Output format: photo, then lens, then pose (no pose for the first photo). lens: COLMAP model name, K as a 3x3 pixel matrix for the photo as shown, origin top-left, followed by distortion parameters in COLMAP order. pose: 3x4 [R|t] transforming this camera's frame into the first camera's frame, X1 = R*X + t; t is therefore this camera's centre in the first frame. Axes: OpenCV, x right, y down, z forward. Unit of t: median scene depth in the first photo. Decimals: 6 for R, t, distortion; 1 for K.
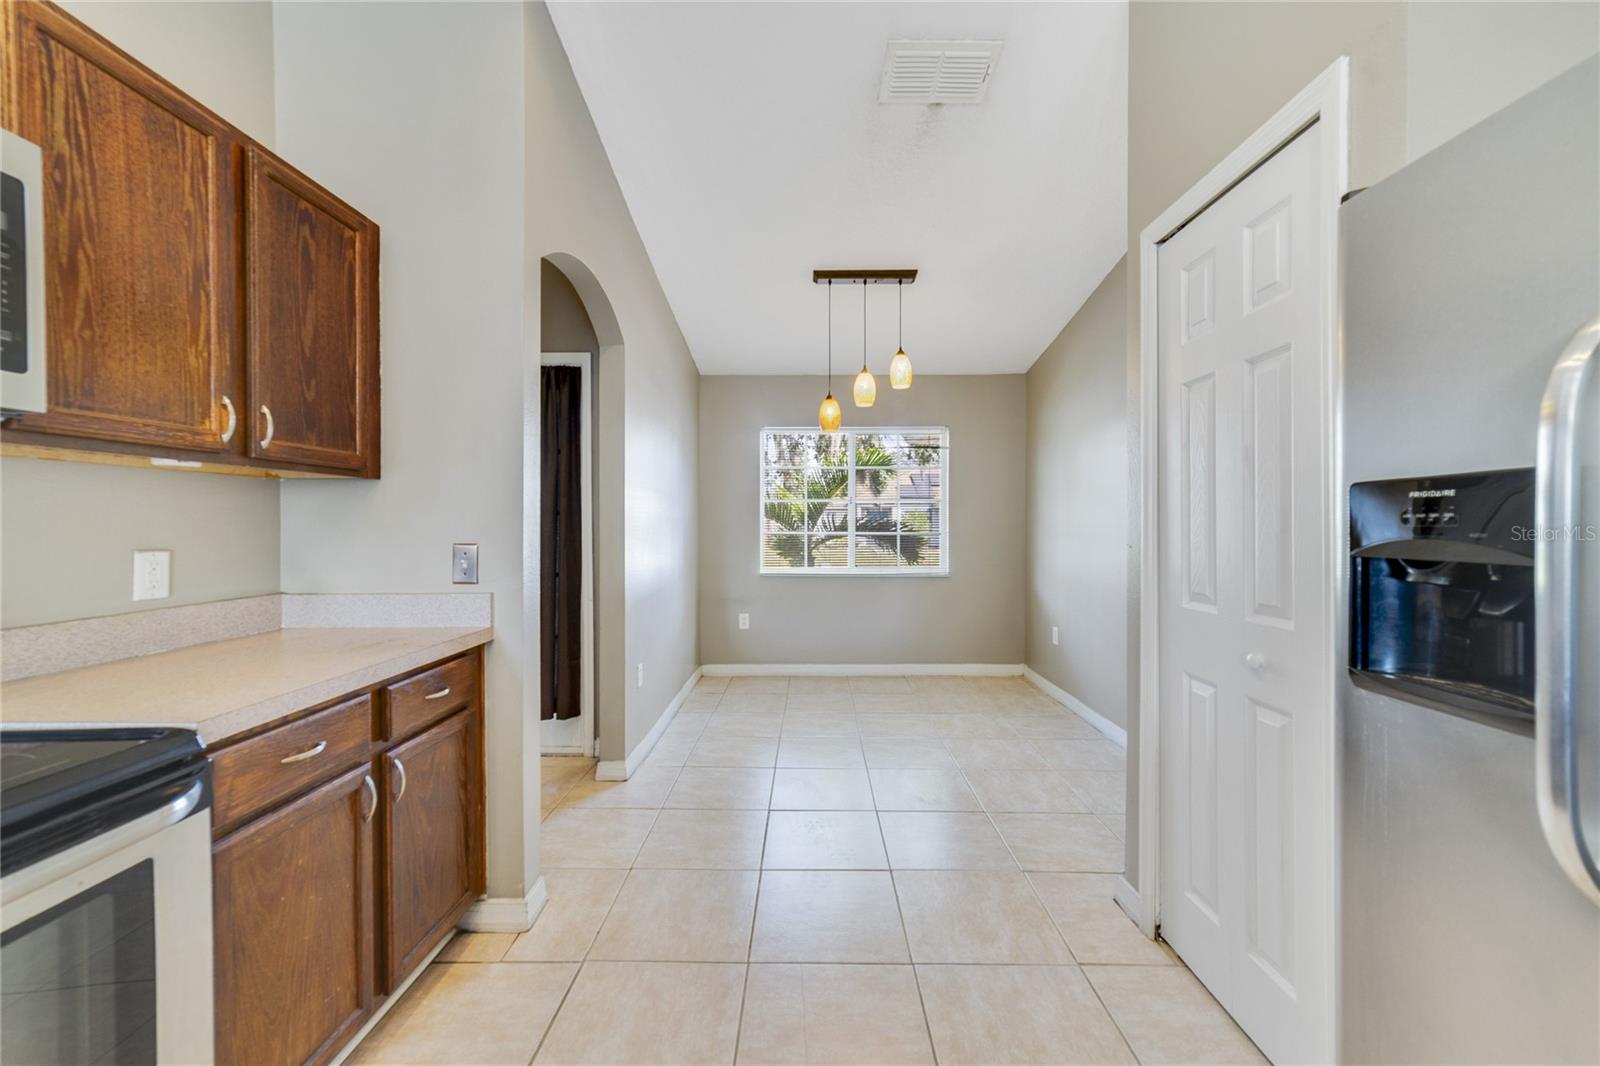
lens RADIAL K [[620.7, 0, 804.7], [0, 620.7, 534.6], [0, 0, 1]] dist [-0.004963, 0.001160]
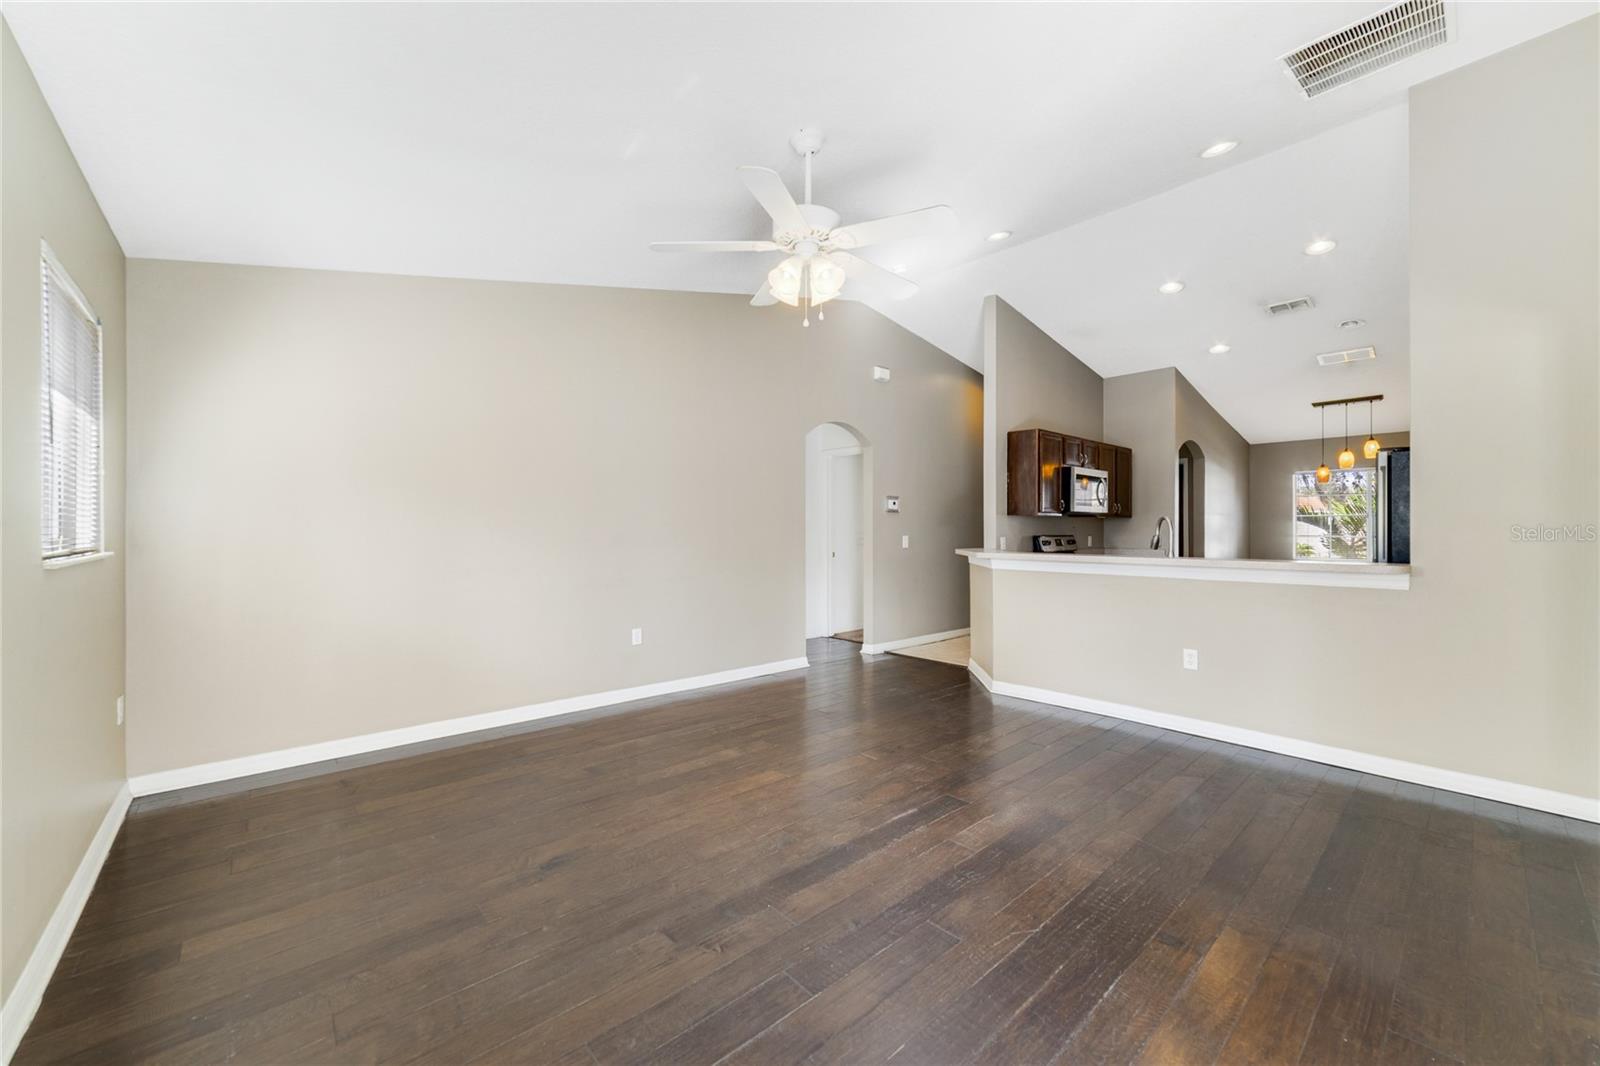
lens RADIAL K [[620.7, 0, 804.7], [0, 620.7, 534.6], [0, 0, 1]] dist [-0.004963, 0.001160]
pose [[0.678525, 0.006940, -0.734544, 0.319611], [-0.014176, 0.999893, -0.003647, 0.024218], [0.734440, 0.012888, 0.678551, -1.328129]]
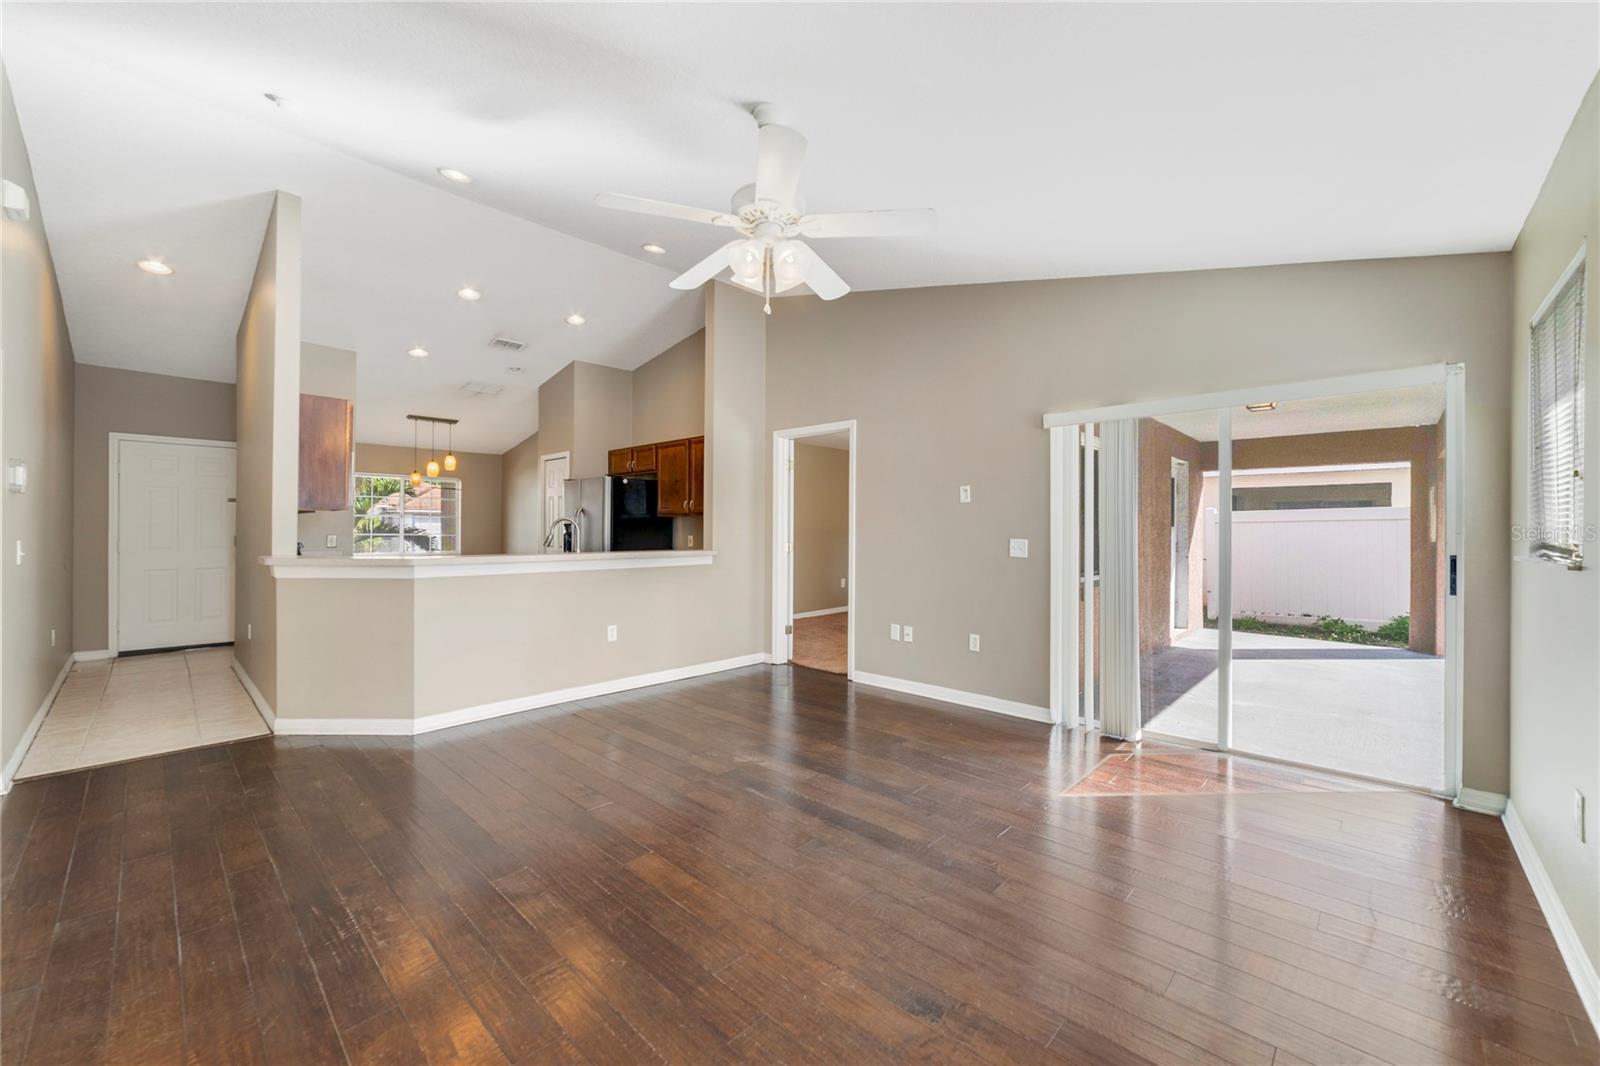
lens RADIAL K [[620.7, 0, 804.7], [0, 620.7, 534.6], [0, 0, 1]] dist [-0.004963, 0.001160]
pose [[0.677784, -0.000710, 0.735261, -0.561068], [0.007624, 0.999953, -0.006063, 0.024661], [-0.735222, 0.009715, 0.677757, -1.325755]]
